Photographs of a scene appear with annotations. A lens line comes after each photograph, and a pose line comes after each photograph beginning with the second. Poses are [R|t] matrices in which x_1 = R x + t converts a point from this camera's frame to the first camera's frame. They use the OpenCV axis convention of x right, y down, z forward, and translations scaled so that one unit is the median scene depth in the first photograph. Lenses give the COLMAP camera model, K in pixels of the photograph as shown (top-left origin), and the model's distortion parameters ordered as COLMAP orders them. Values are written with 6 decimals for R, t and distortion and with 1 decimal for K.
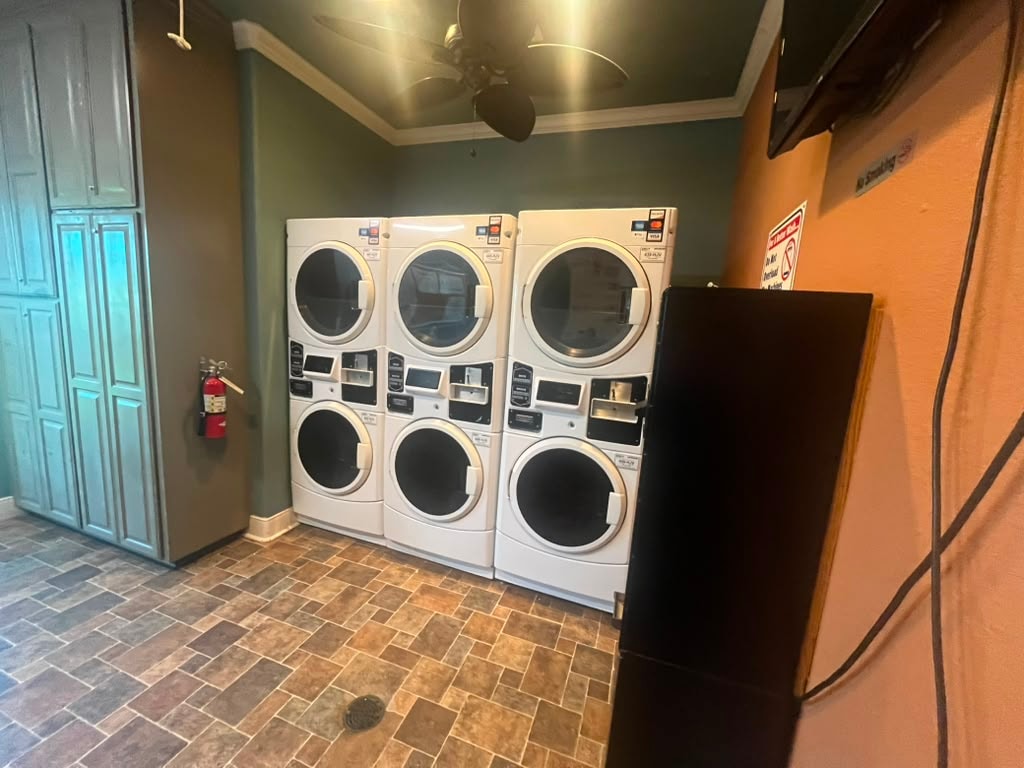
lens RADIAL K [[414.7, 0, 509.9], [0, 414.7, 381.8], [0, 0, 1]] dist [-0.002929, 0.000201]
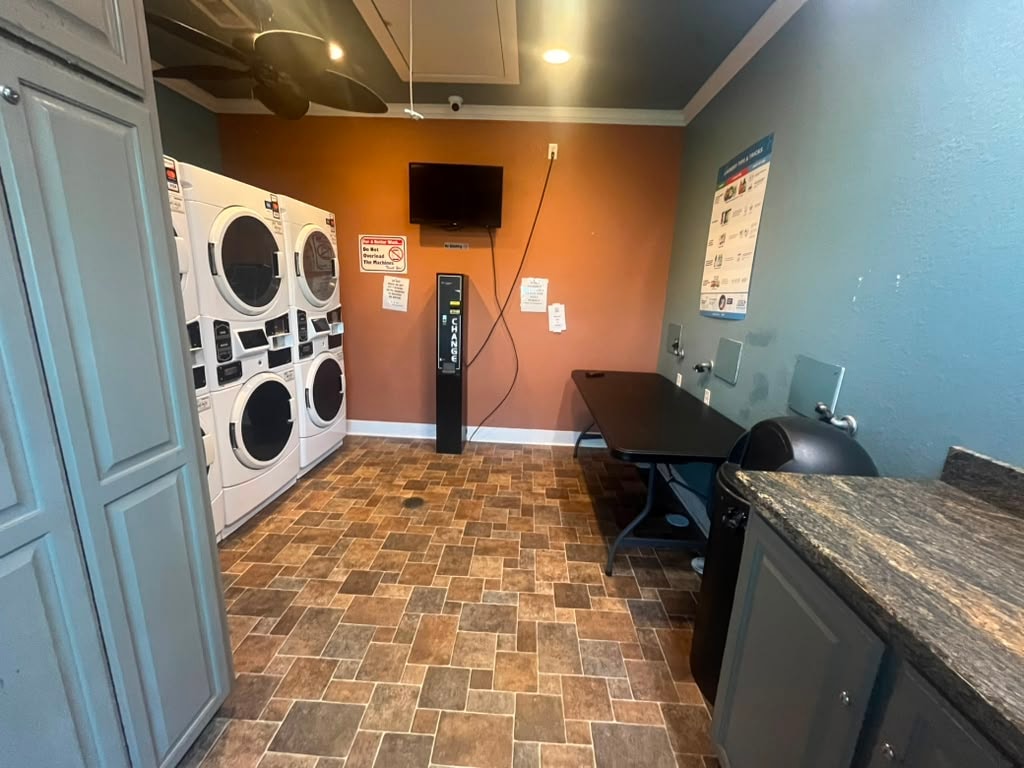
lens RADIAL K [[414.7, 0, 512.0], [0, 414.7, 382.8], [0, 0, 1]] dist [-0.002929, 0.000201]
pose [[-0.288413, -0.287963, 0.913179, -1.521494], [0.090885, 0.941166, 0.325494, -0.202860], [-0.953183, 0.176871, -0.245273, 0.705523]]
